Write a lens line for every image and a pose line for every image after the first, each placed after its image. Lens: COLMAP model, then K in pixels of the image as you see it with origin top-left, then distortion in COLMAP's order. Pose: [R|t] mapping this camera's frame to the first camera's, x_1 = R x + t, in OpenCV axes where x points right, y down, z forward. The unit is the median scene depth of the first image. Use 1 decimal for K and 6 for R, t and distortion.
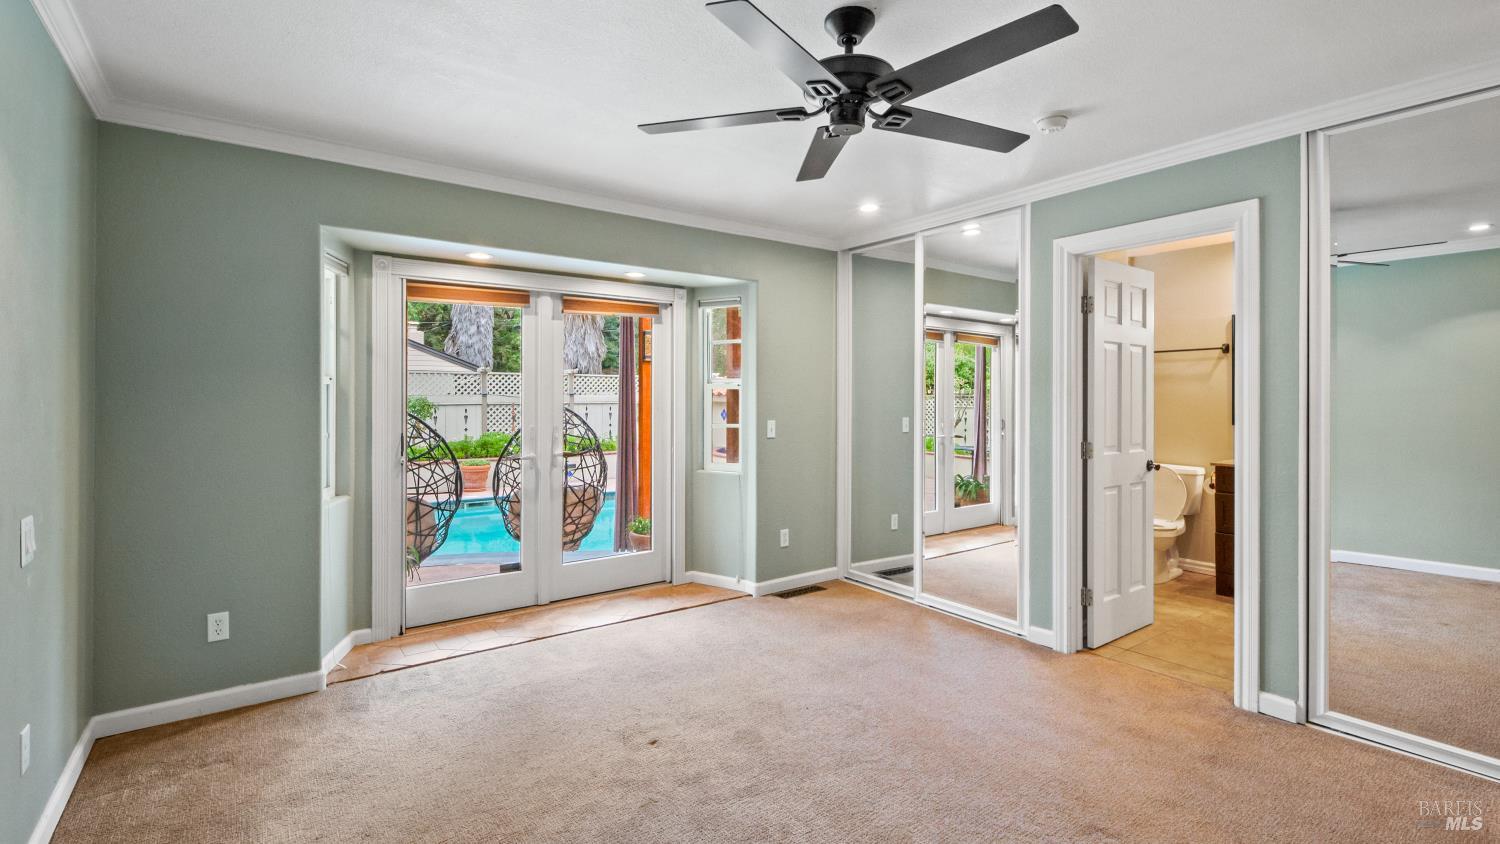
lens RADIAL K [[670.4, 0, 747.5], [0, 670.4, 430.1], [0, 0, 1]] dist [0.006180, -0.000860]
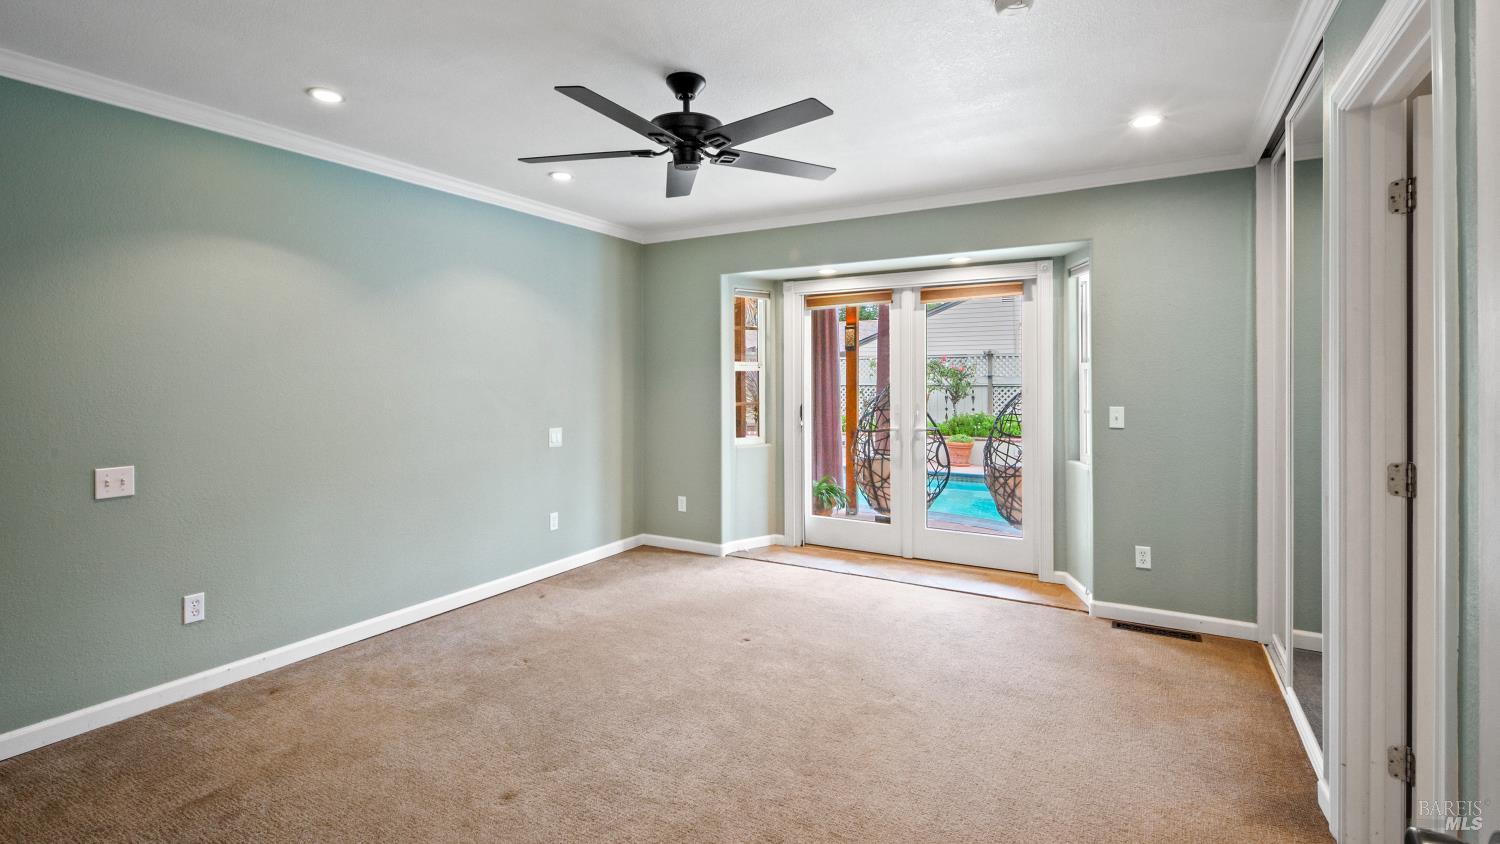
lens RADIAL K [[675.1, 0, 752.3], [0, 675.1, 425.3], [0, 0, 1]] dist [-0.014811, -0.000319]
pose [[0.398889, 0.059875, -0.915043, 0.659747], [-0.043588, 0.997976, 0.046301, -0.011476], [0.915963, 0.021416, 0.400691, 0.294557]]
